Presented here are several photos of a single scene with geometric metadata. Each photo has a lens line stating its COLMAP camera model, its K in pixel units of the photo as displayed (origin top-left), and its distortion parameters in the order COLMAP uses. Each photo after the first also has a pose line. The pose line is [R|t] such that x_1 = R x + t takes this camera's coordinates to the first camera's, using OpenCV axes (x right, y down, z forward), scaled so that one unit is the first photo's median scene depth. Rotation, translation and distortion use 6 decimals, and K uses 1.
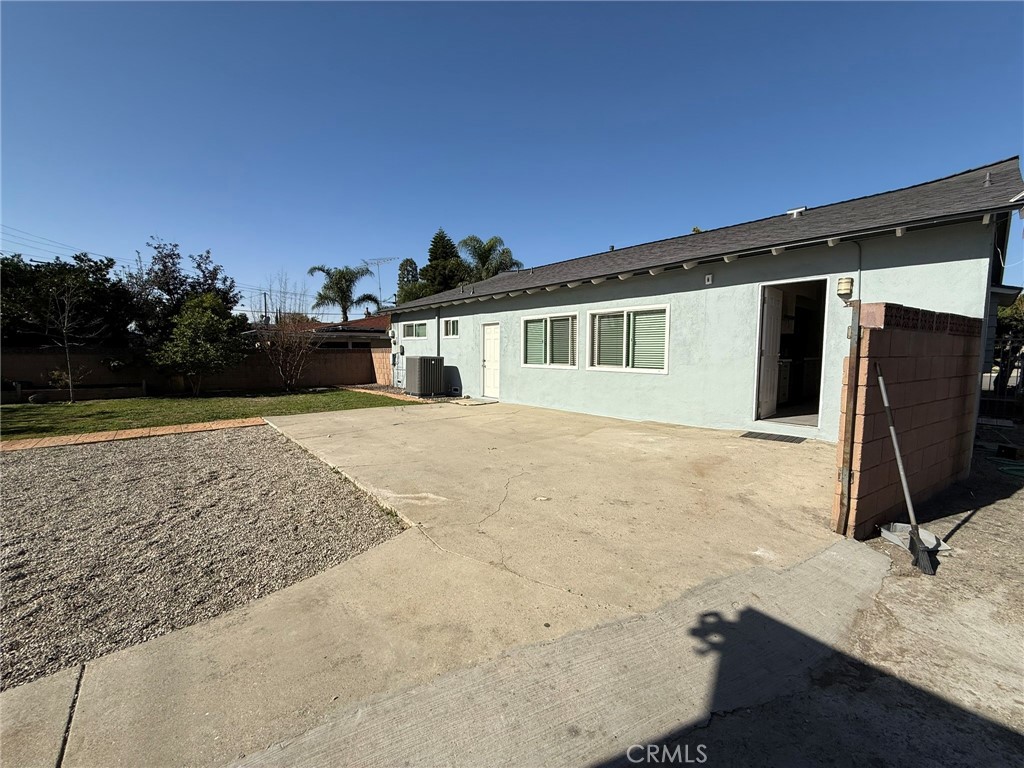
lens RADIAL K [[407.2, 0, 510.4], [0, 407.2, 383.5], [0, 0, 1]] dist [-0.000684, -0.000138]
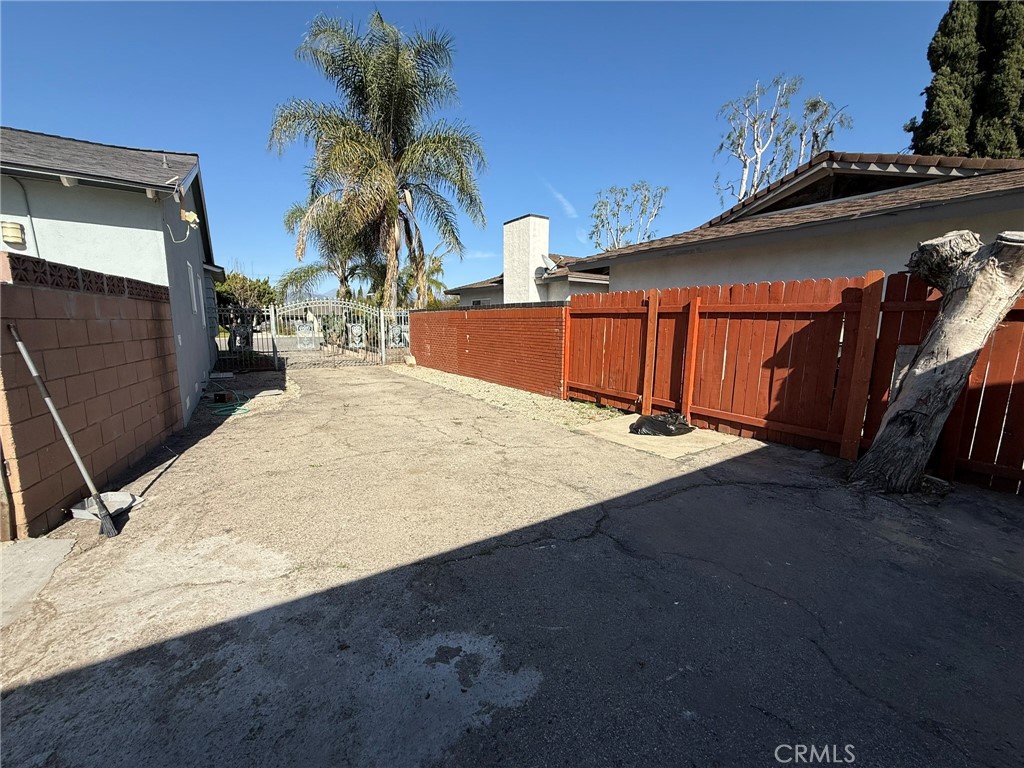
lens RADIAL K [[407.2, 0, 510.2], [0, 407.2, 386.7], [0, 0, 1]] dist [-0.000684, -0.000138]
pose [[0.112461, -0.156894, 0.981192, 0.175981], [0.073157, 0.986083, 0.149291, 0.022025], [-0.990959, 0.054992, 0.122374, -0.095163]]
